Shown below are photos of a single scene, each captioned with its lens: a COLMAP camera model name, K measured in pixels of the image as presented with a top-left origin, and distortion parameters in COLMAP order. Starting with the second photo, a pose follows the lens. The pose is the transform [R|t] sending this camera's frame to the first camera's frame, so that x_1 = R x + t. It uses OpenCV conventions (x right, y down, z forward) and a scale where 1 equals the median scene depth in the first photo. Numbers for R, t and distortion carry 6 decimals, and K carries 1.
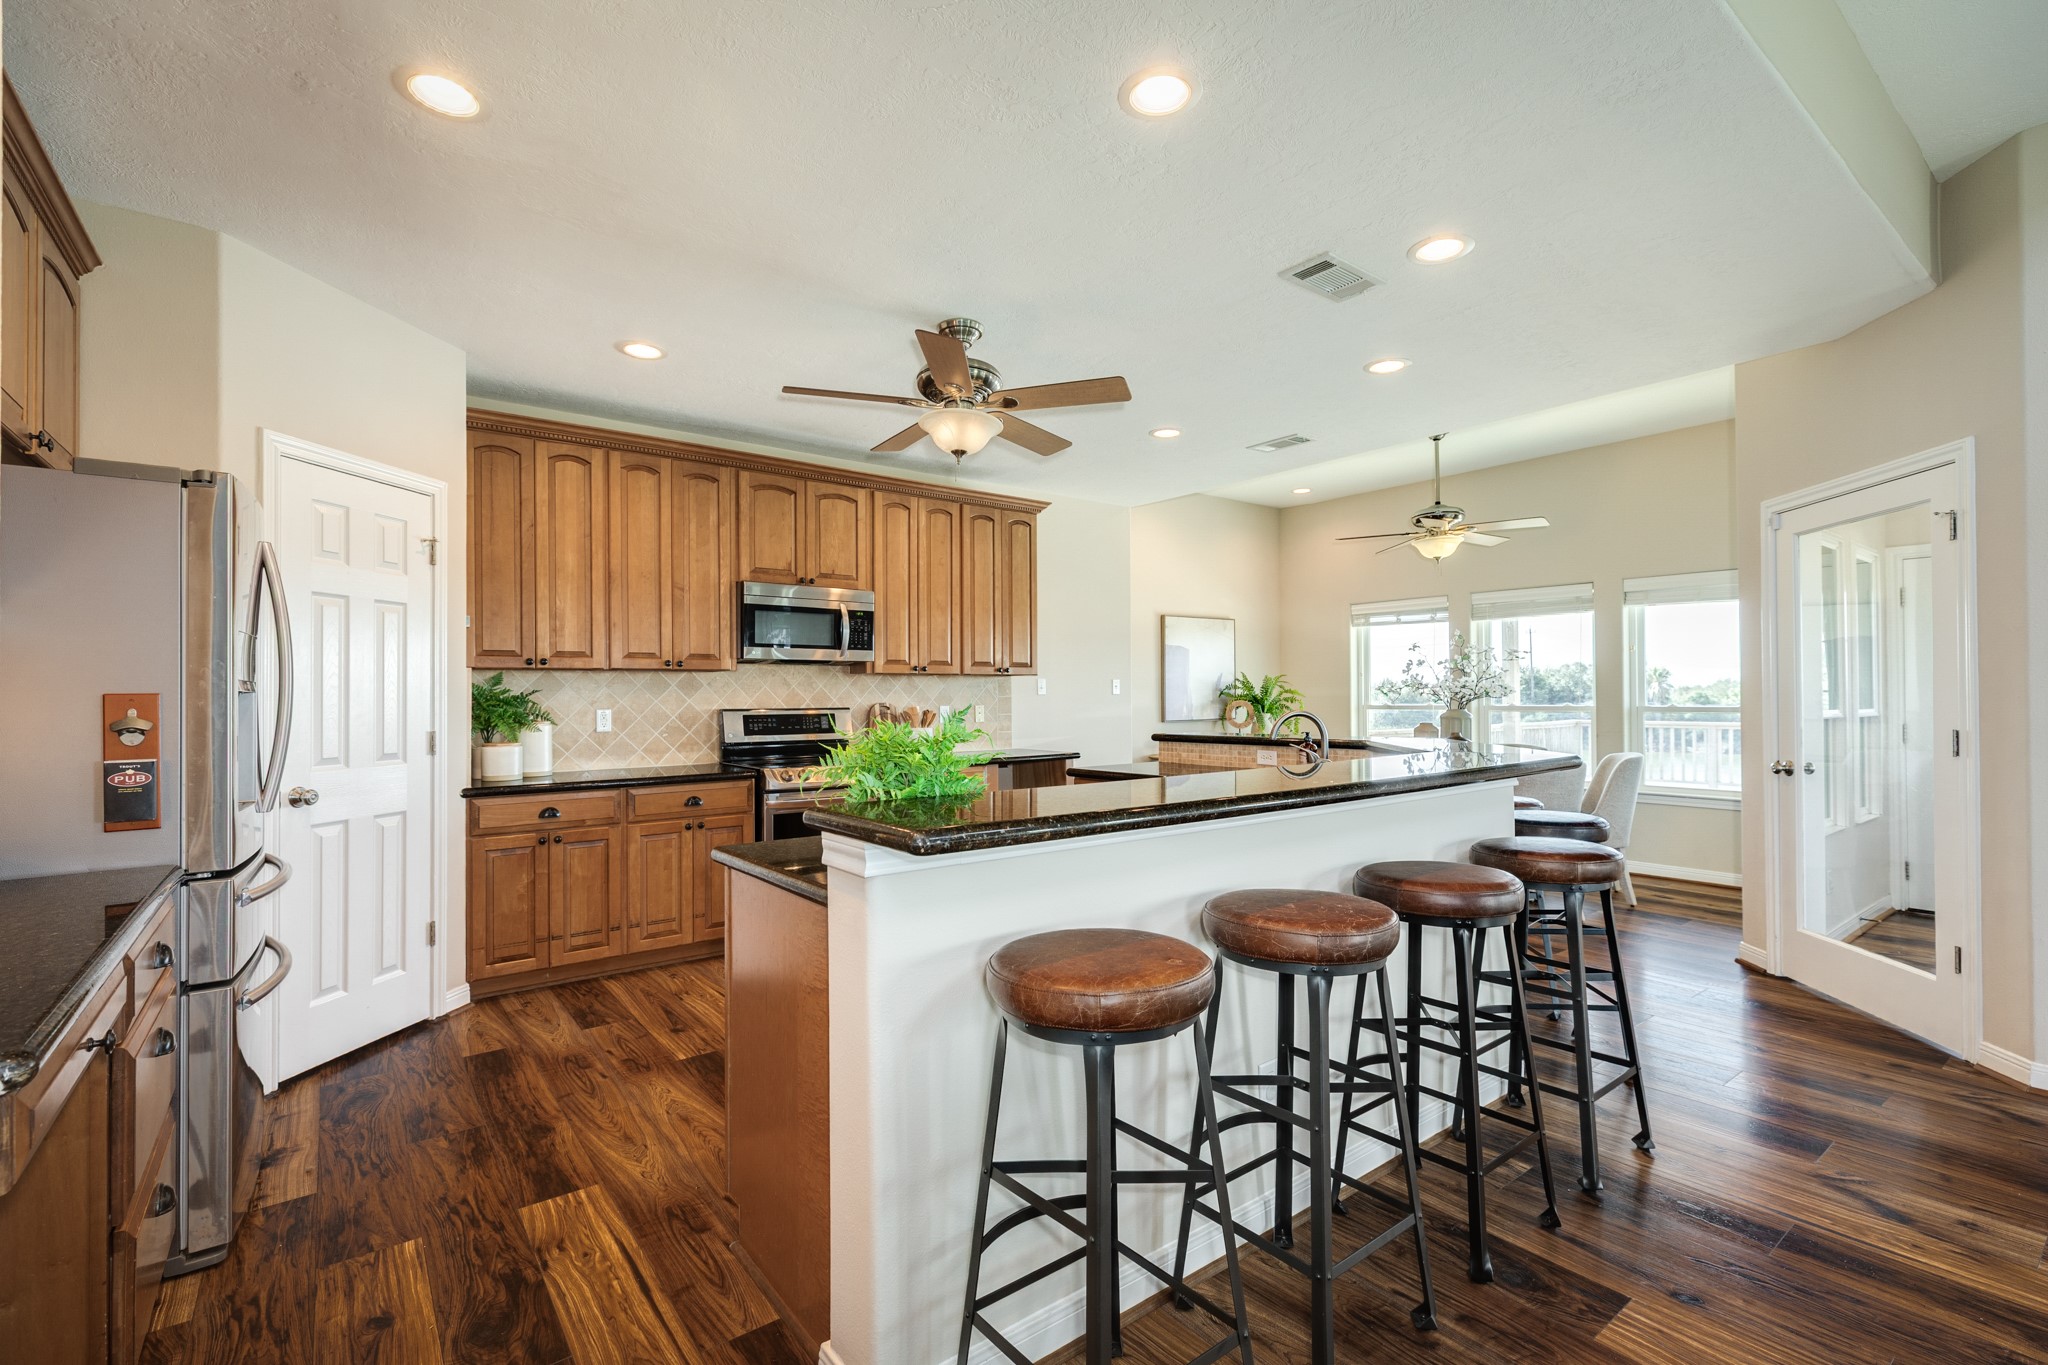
lens RADIAL K [[913.2, 0, 1013.0], [0, 913.2, 685.8], [0, 0, 1]] dist [0.002320, 0.000360]
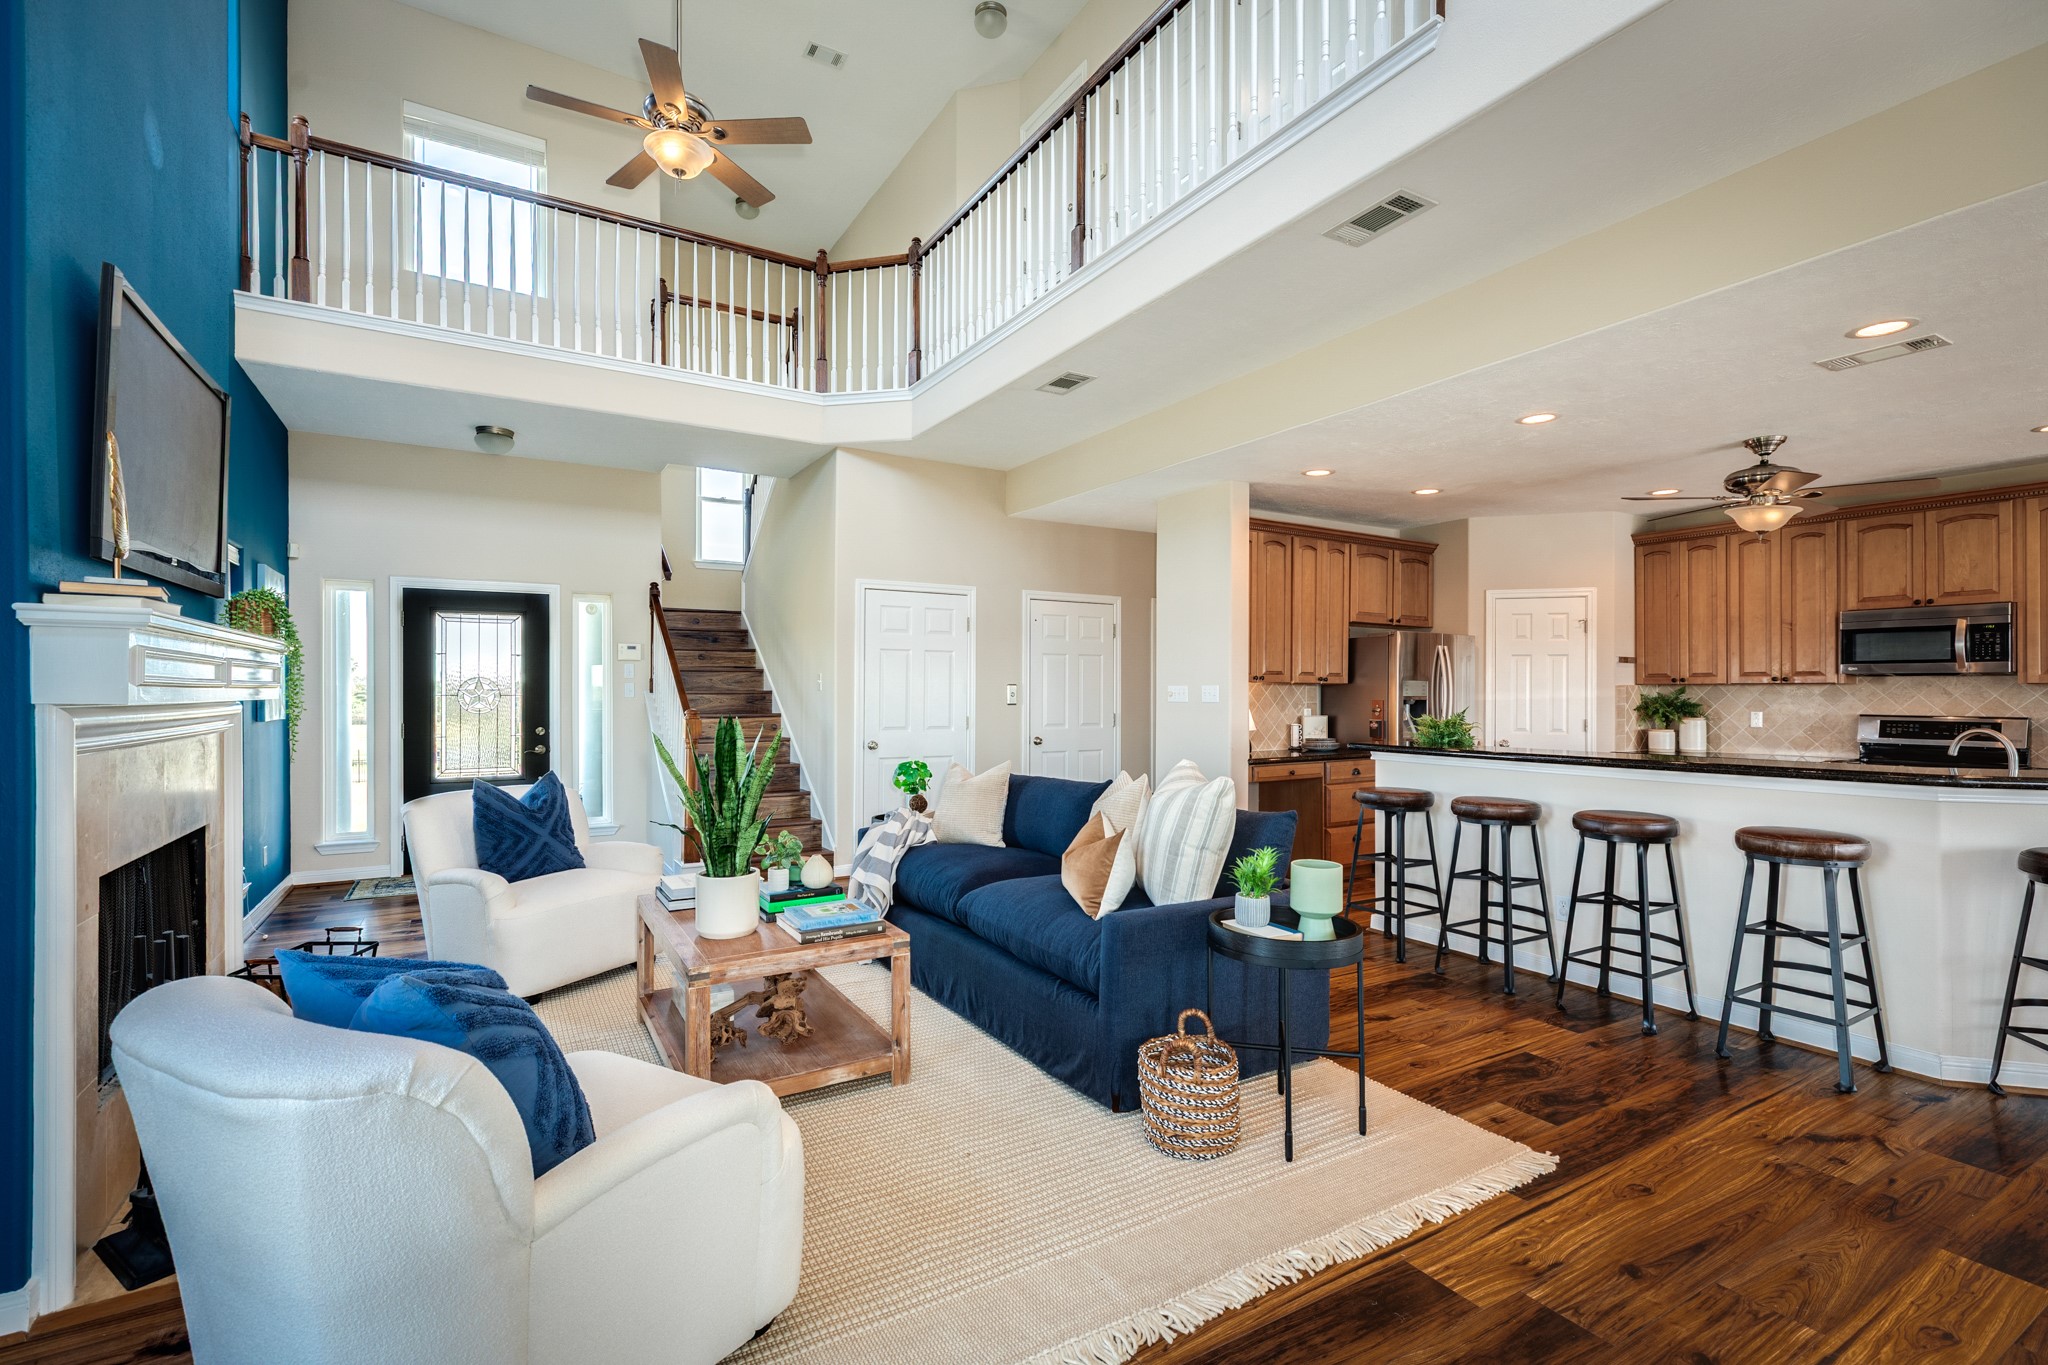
lens RADIAL K [[913.2, 0, 1024.8], [0, 913.2, 687.2], [0, 0, 1]] dist [0.002320, 0.000360]
pose [[-0.118058, -0.002906, -0.993002, 1.011997], [0.004278, 0.999985, -0.003435, -0.011410], [0.992997, -0.004653, -0.118044, 0.041490]]
